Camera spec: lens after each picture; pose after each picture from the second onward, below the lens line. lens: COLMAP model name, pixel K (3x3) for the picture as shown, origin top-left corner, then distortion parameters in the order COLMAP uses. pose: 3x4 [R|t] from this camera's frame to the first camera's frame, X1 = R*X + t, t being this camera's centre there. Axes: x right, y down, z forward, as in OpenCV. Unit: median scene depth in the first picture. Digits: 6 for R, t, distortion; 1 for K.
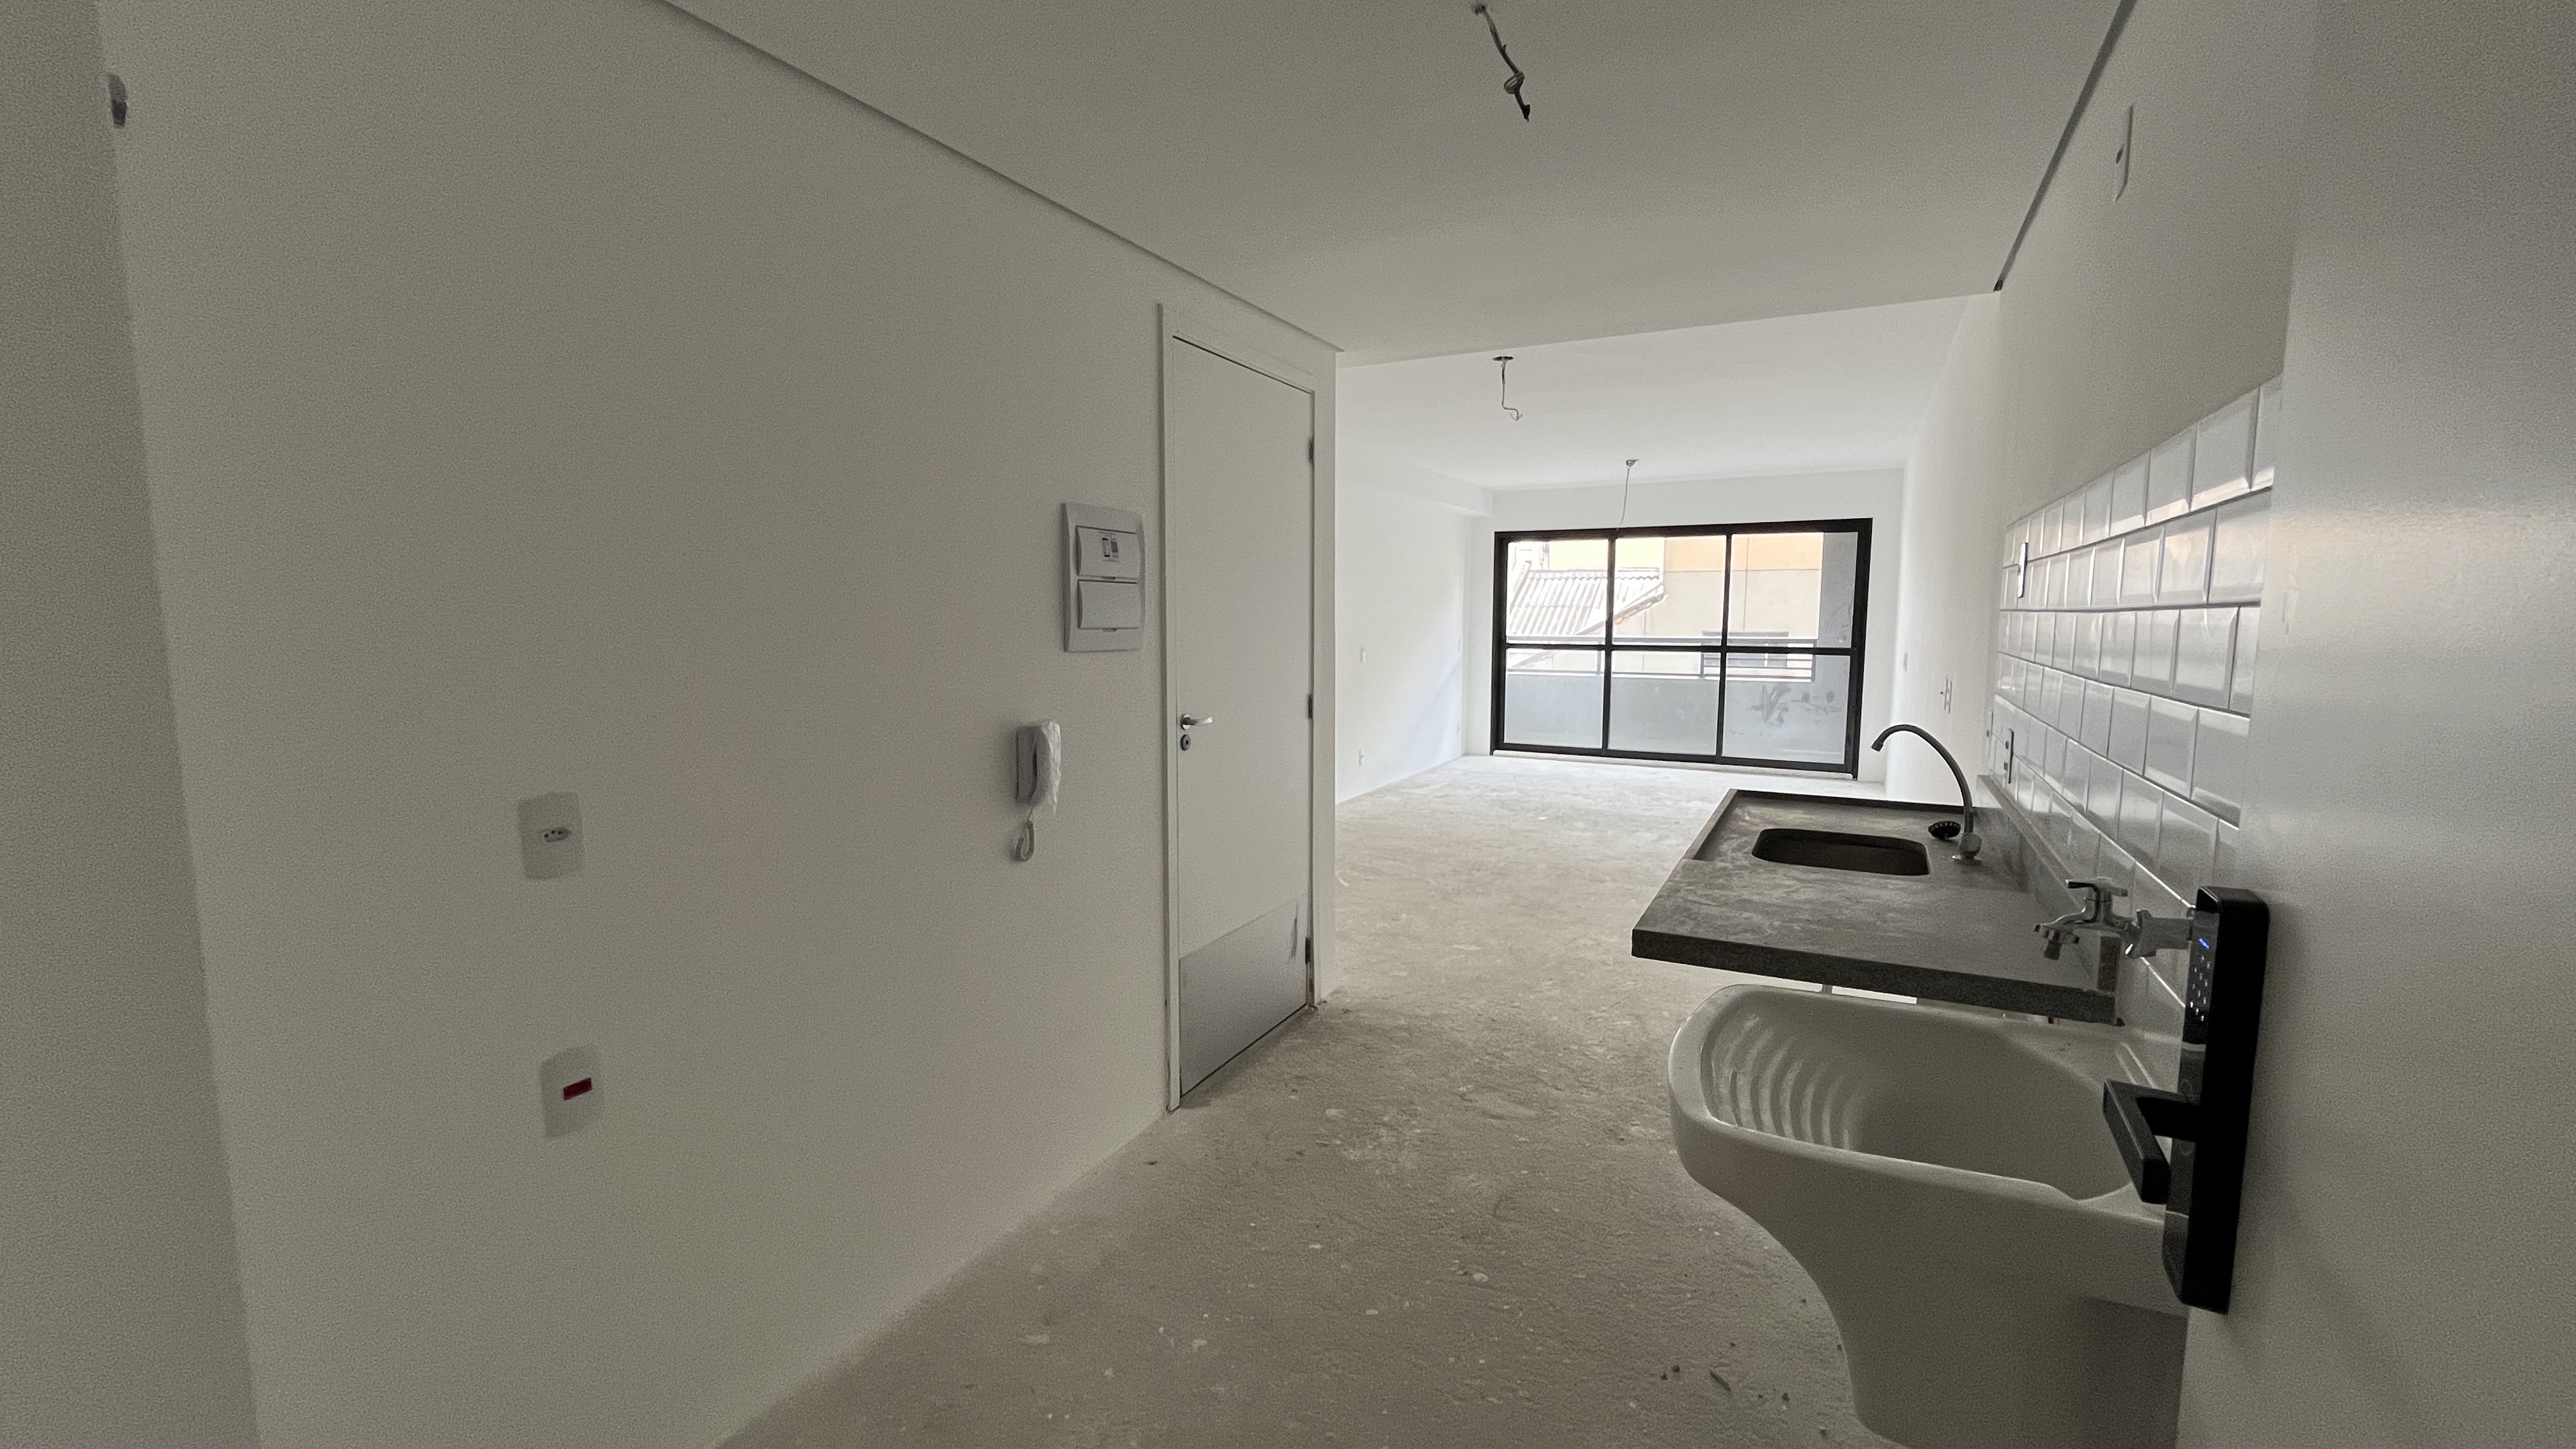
lens RADIAL K [[1049.0, 0, 1286.9], [0, 1049.0, 722.2], [0, 0, 1]] dist [-0.004756, 0.000321]
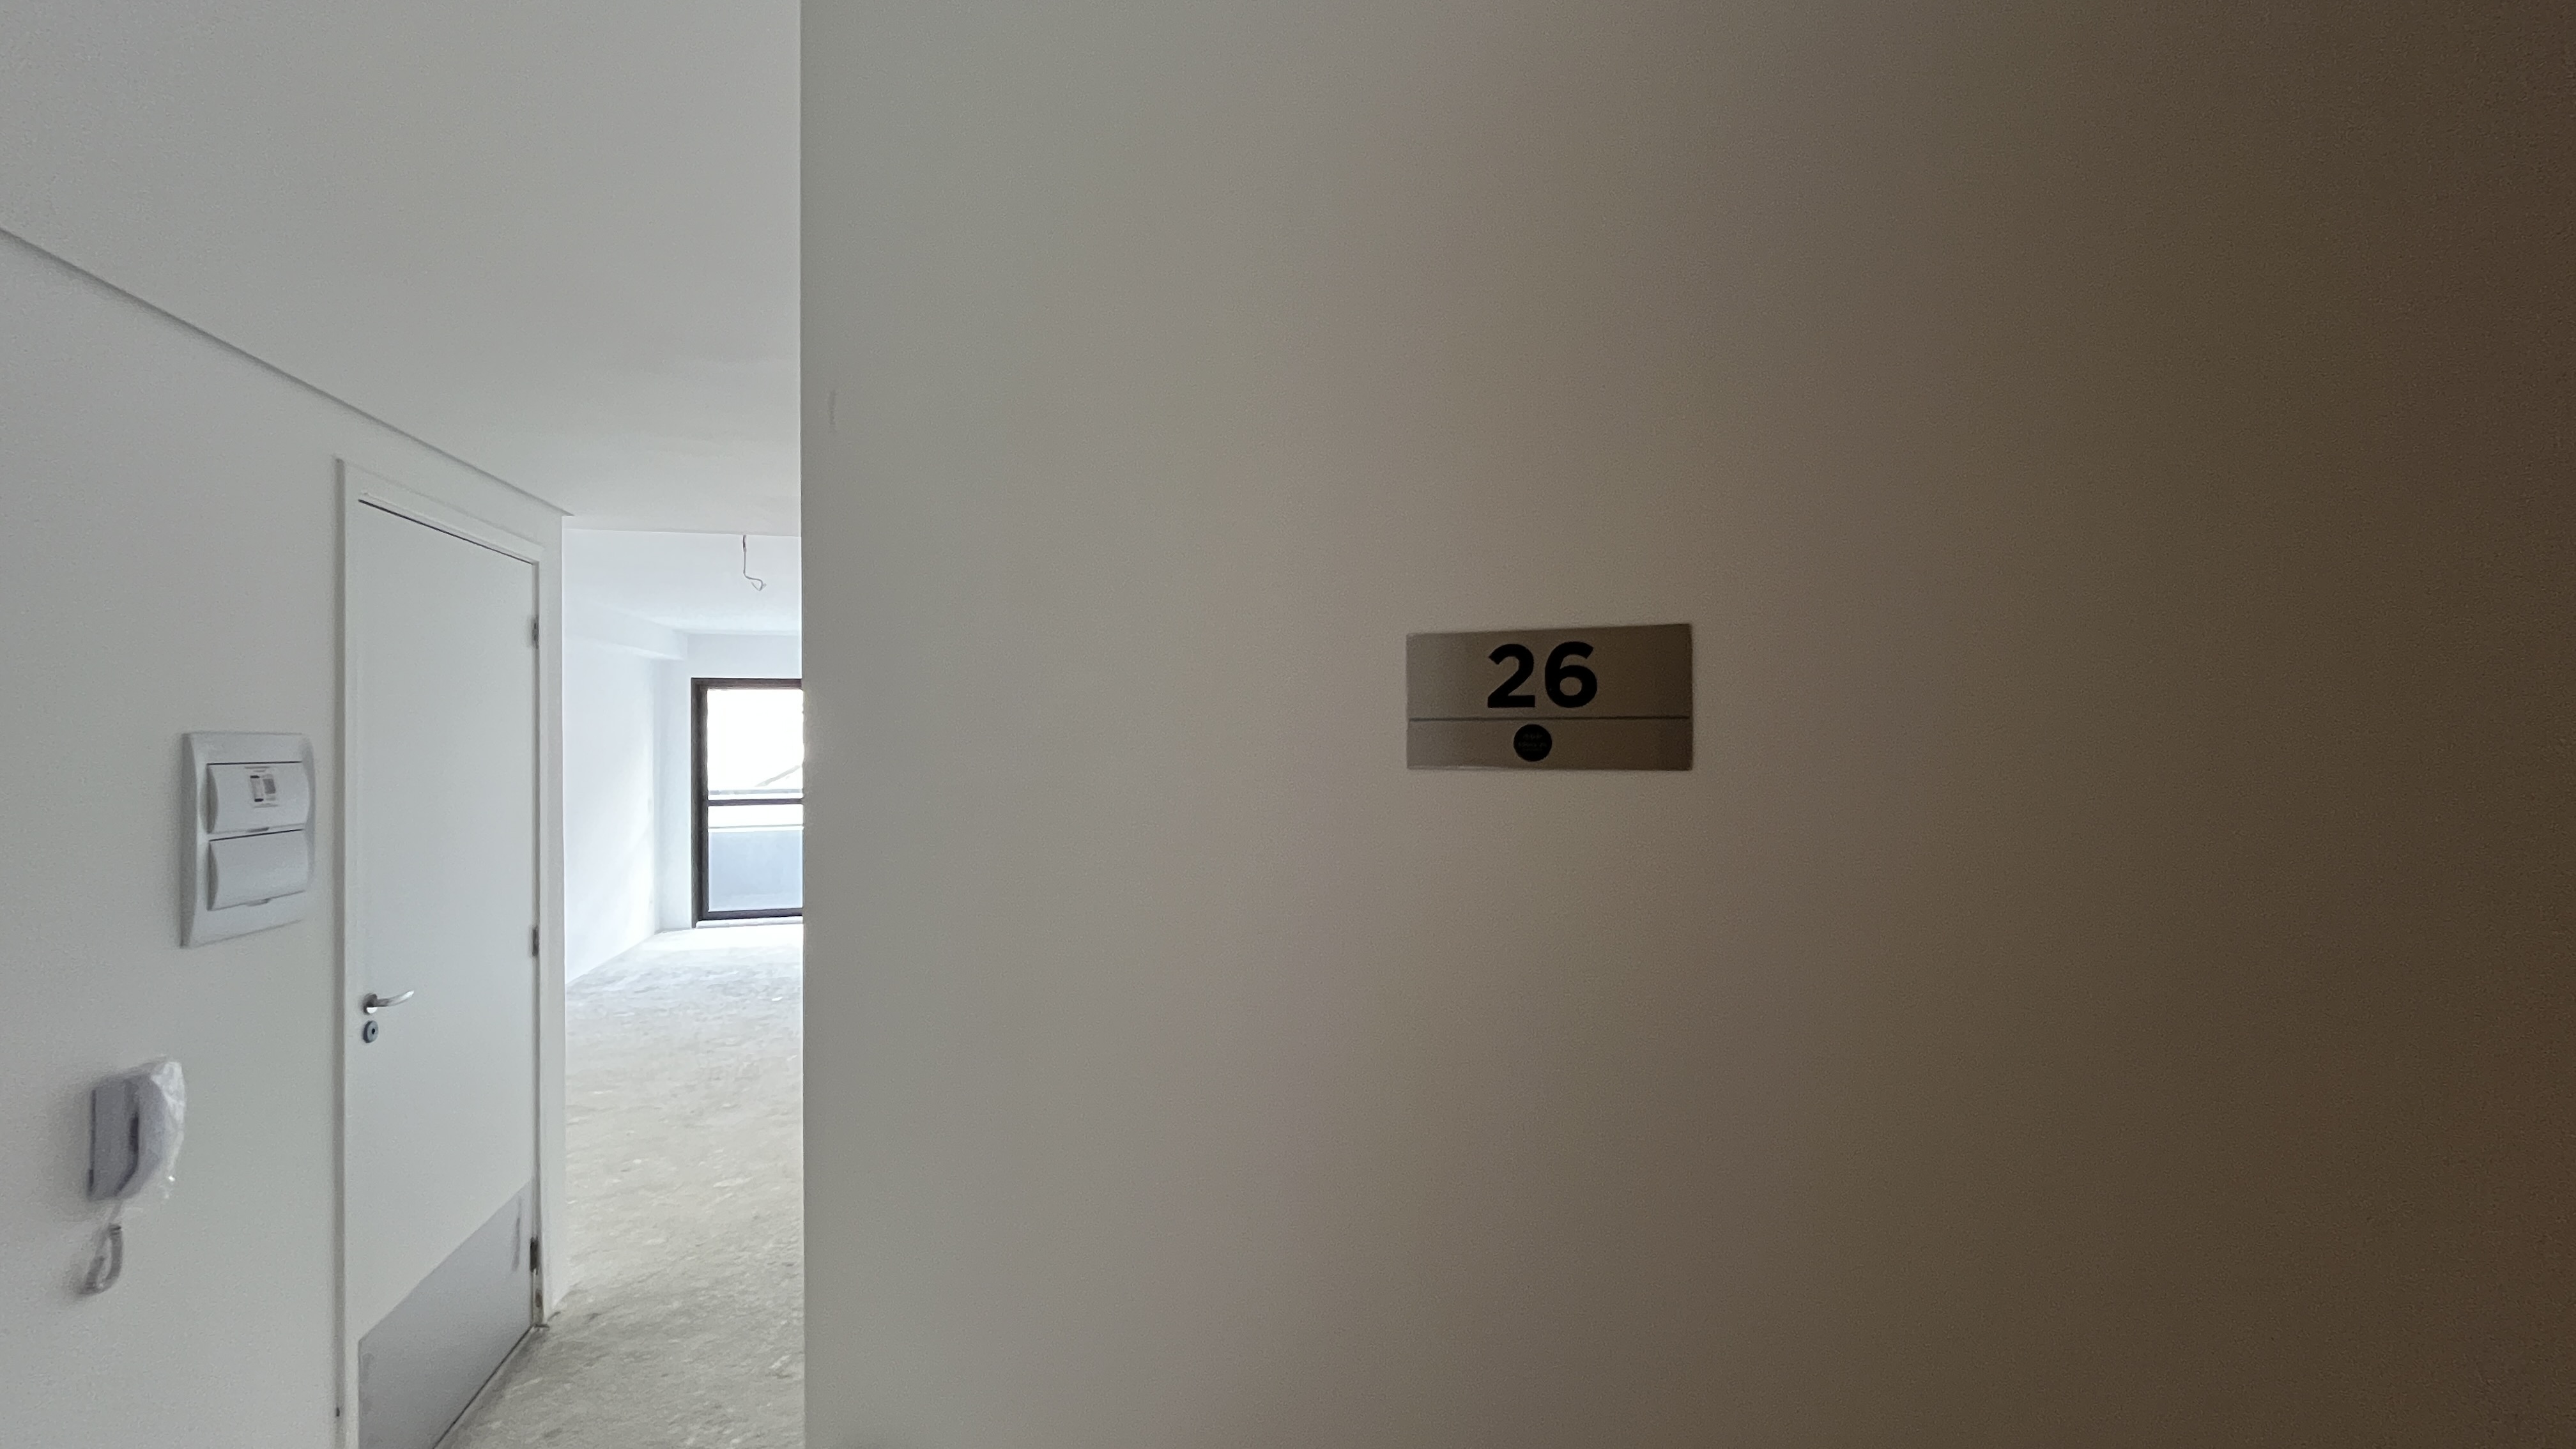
lens RADIAL K [[1049.0, 0, 1286.3], [0, 1049.0, 722.3], [0, 0, 1]] dist [-0.004756, 0.000321]
pose [[0.735807, 0.000500, 0.677192, -0.084000], [0.079871, 0.992956, -0.087517, -0.056388], [-0.672465, 0.118484, 0.730584, 0.001668]]
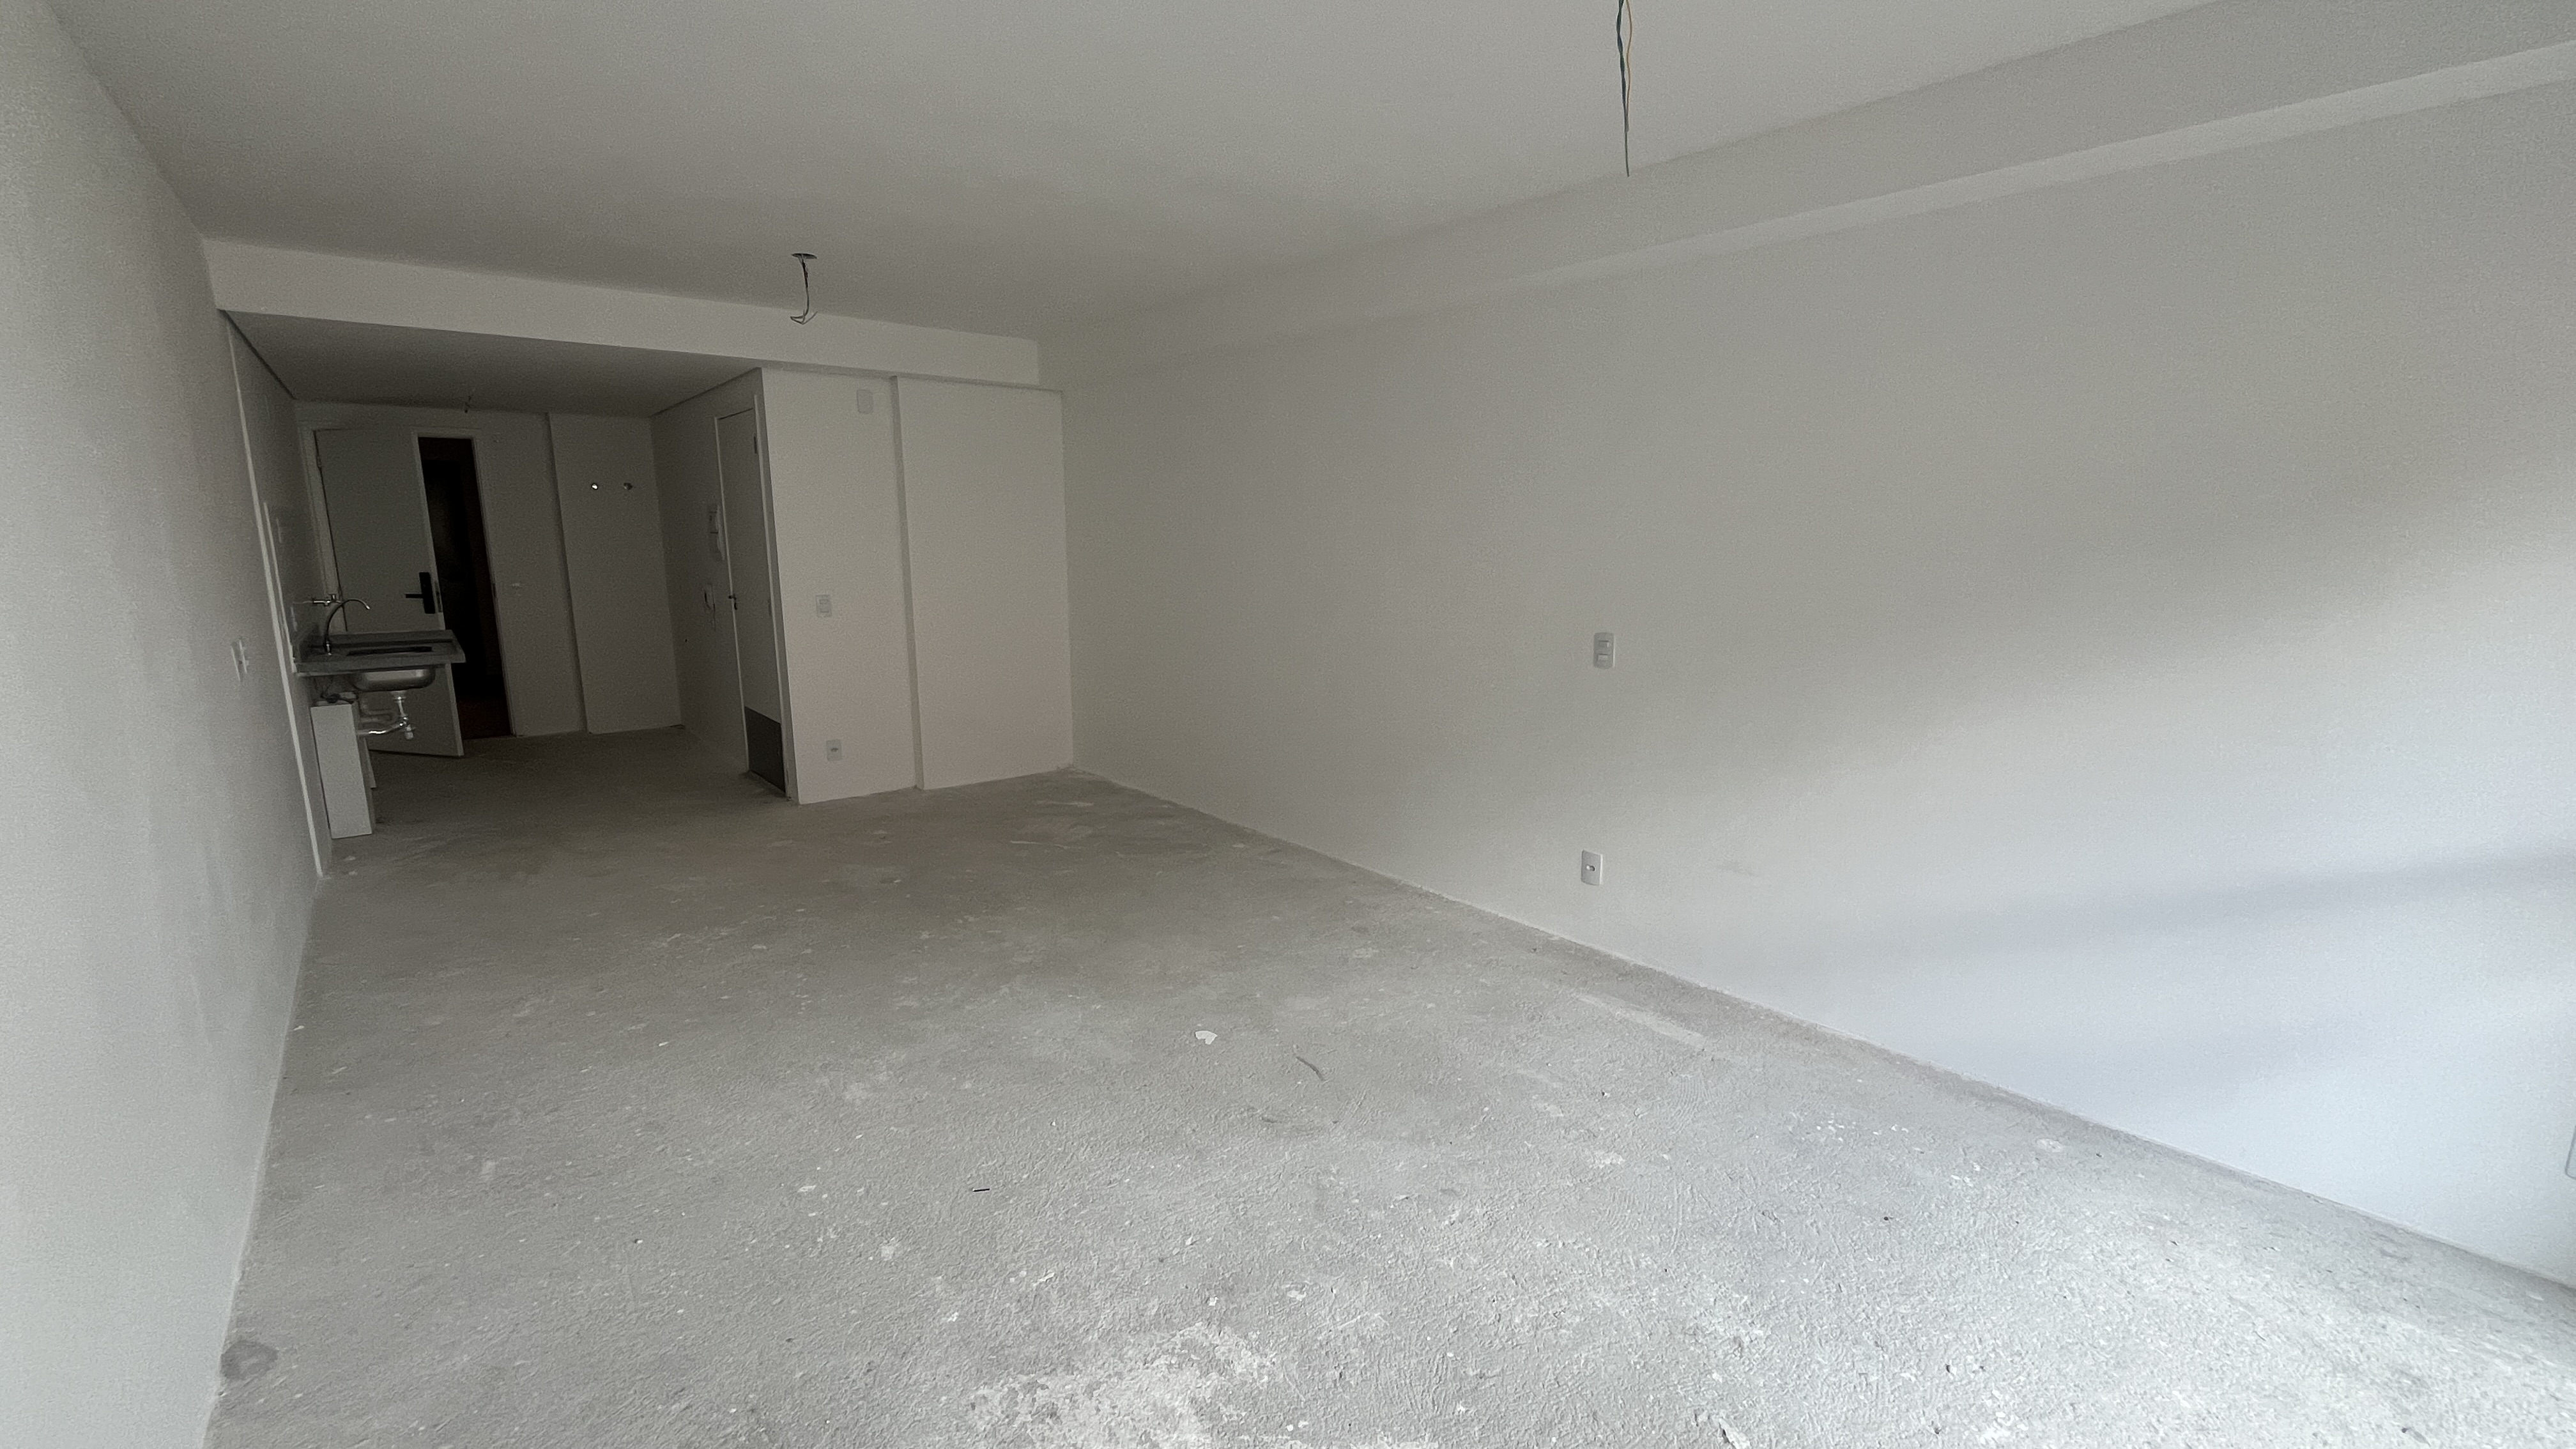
lens RADIAL K [[1049.0, 0, 1279.6], [0, 1049.0, 729.1], [0, 0, 1]] dist [-0.004756, 0.000321]
pose [[-0.378704, 0.173678, -0.909076, 1.030031], [-0.096485, 0.969474, 0.225410, -0.229066], [0.920475, 0.173076, -0.350386, 1.964508]]
